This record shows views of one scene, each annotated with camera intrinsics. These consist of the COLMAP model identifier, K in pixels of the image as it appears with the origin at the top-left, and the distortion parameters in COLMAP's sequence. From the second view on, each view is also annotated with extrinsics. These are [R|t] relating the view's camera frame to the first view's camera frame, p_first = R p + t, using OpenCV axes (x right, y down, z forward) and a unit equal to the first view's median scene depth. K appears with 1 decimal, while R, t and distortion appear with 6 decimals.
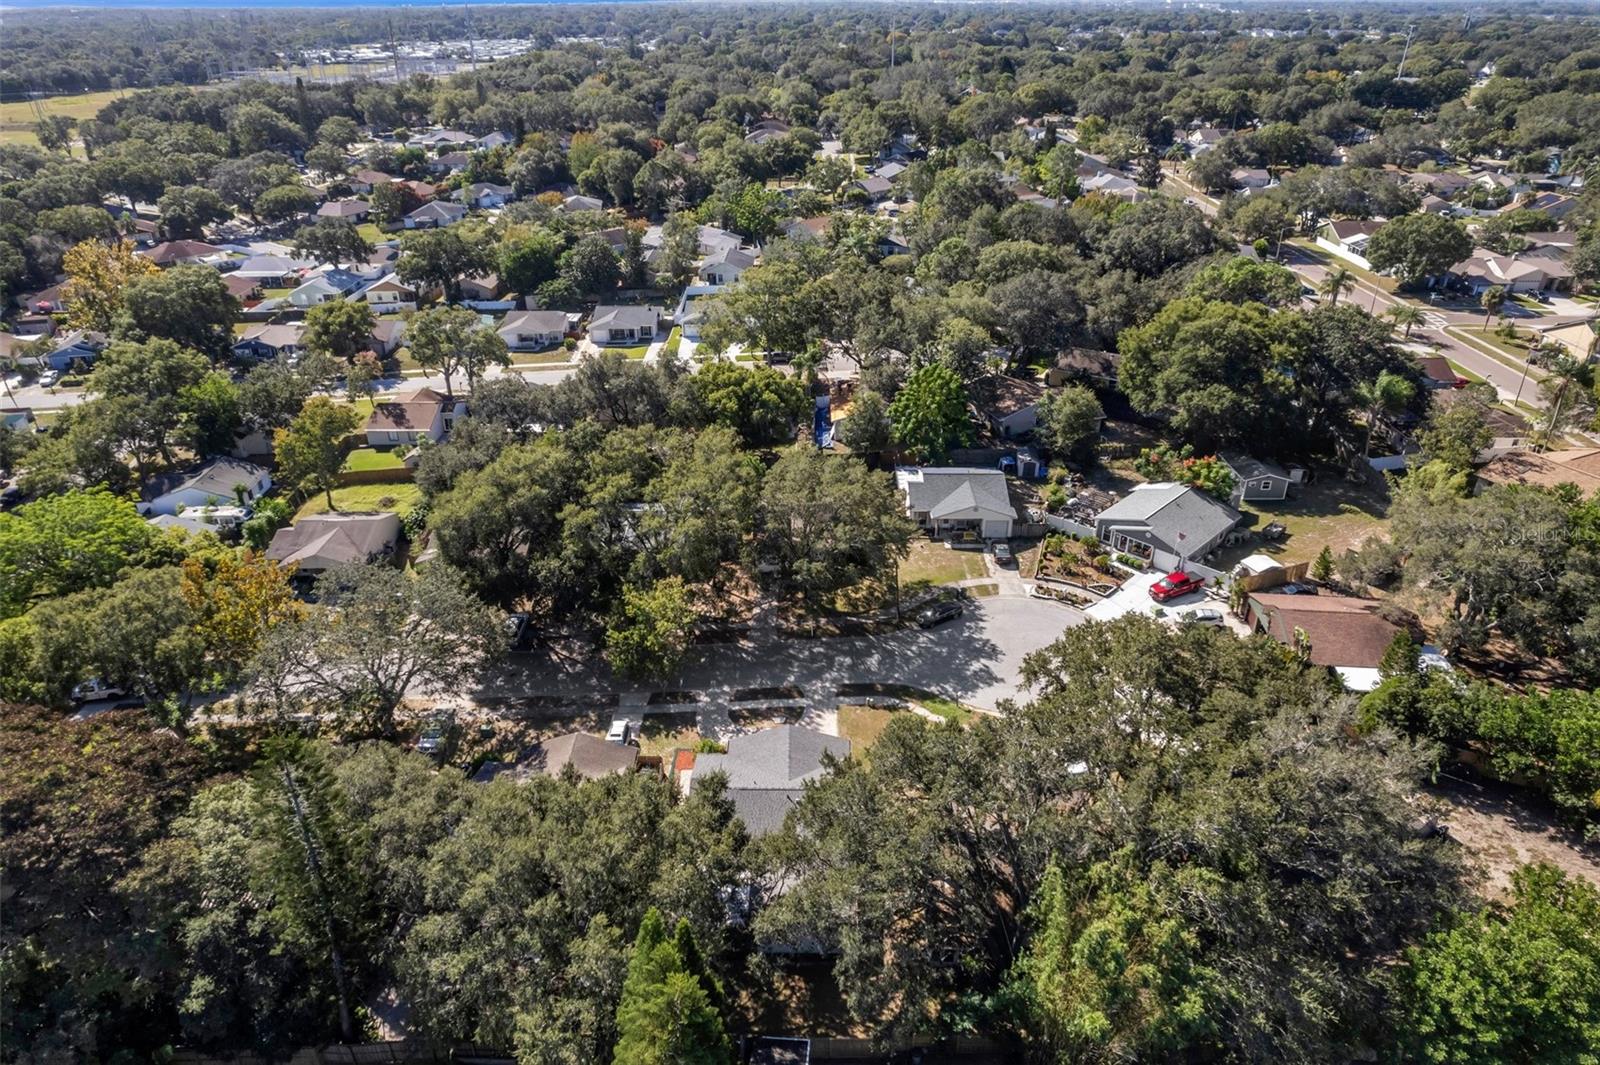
lens RADIAL K [[1022.6, 0, 800.0], [0, 1022.6, 532.5], [0, 0, 1]] dist [-0.077043, 0.079213]
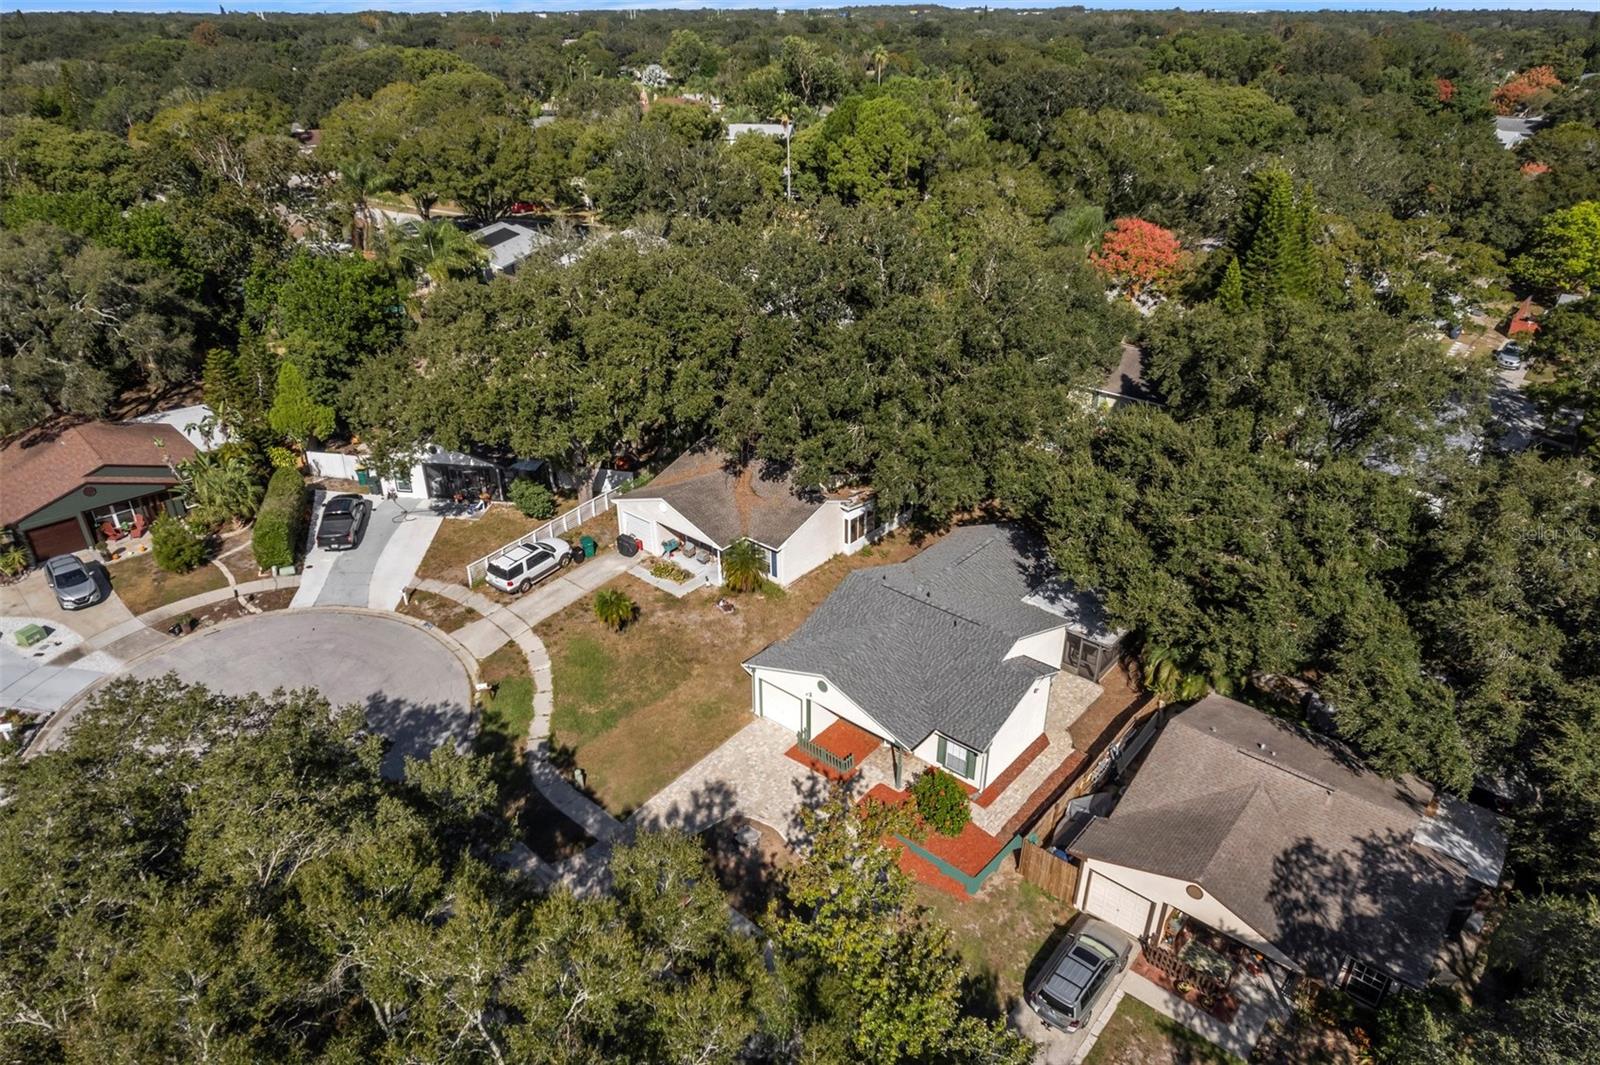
lens RADIAL K [[1008.9, 0, 803.0], [0, 1008.9, 554.3], [0, 0, 1]] dist [-0.075178, 0.060549]
pose [[-0.768151, -0.301662, 0.564752, -0.218161], [0.304966, 0.603188, 0.736994, -0.191262], [-0.562974, 0.738353, -0.371342, 0.872715]]
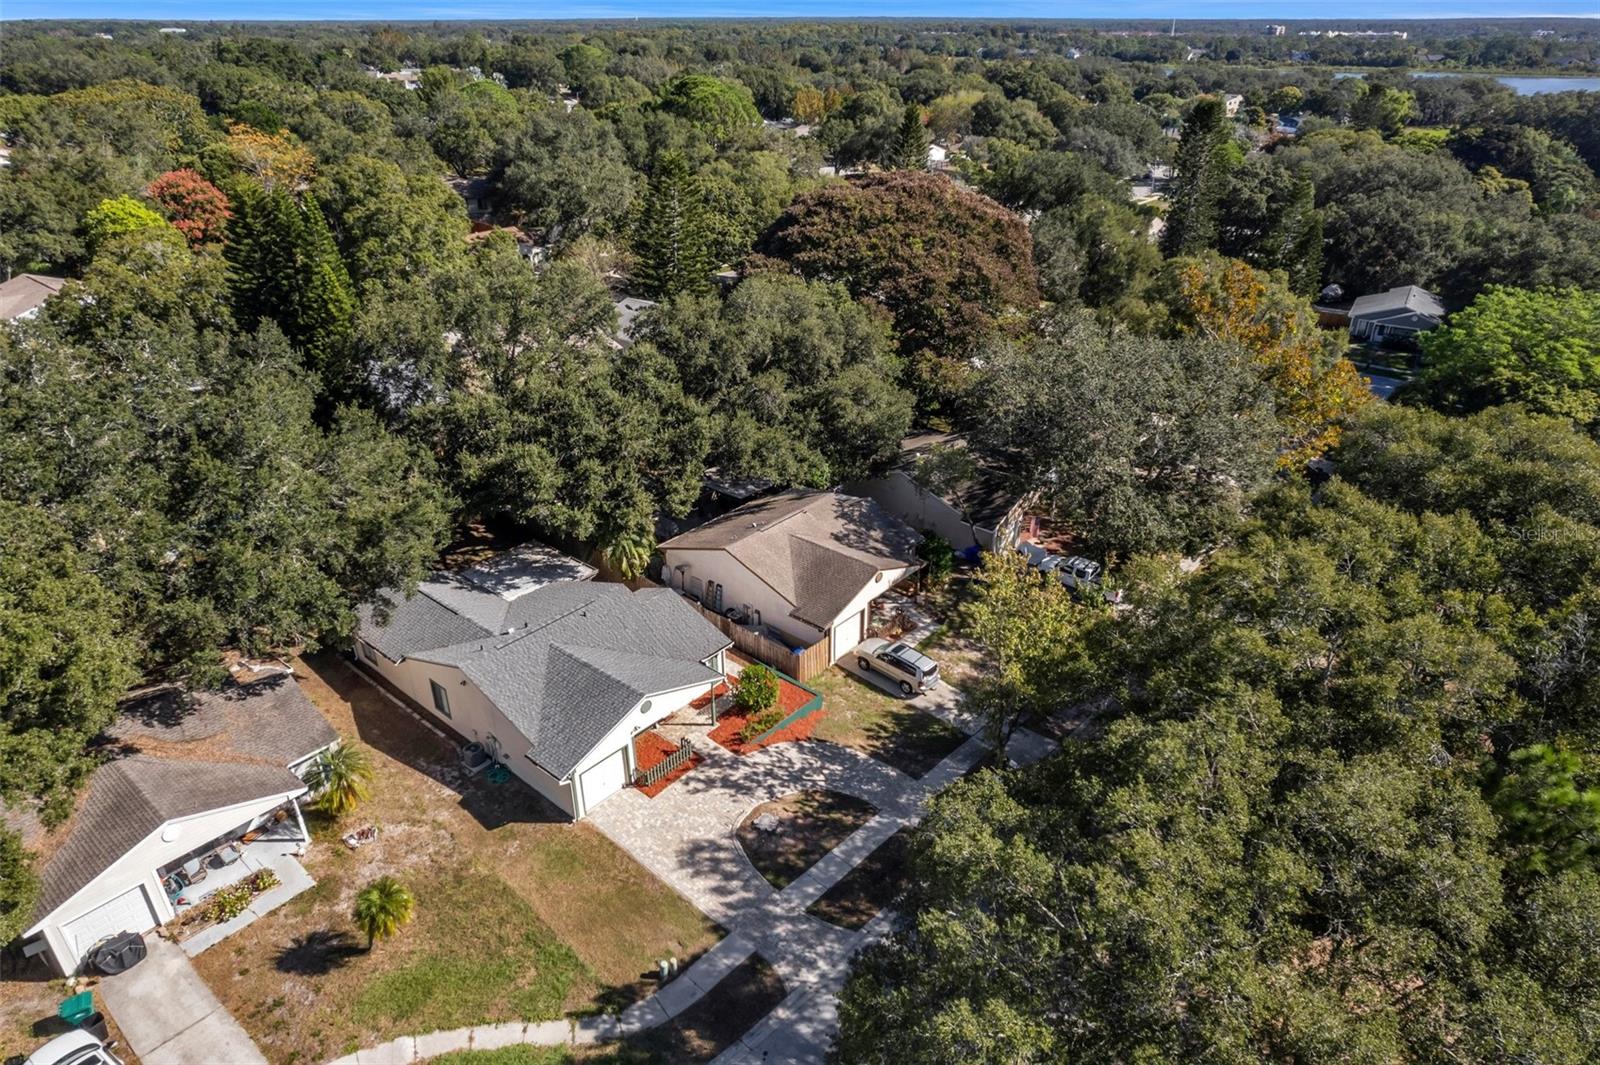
lens RADIAL K [[1026.9, 0, 800.0], [0, 1026.9, 532.5], [0, 0, 1]] dist [-0.070166, 0.063161]
pose [[-0.639305, 0.356442, -0.681351, 0.209166], [-0.357760, 0.646458, 0.673870, -0.201359], [0.680660, 0.674568, -0.285763, 0.868812]]
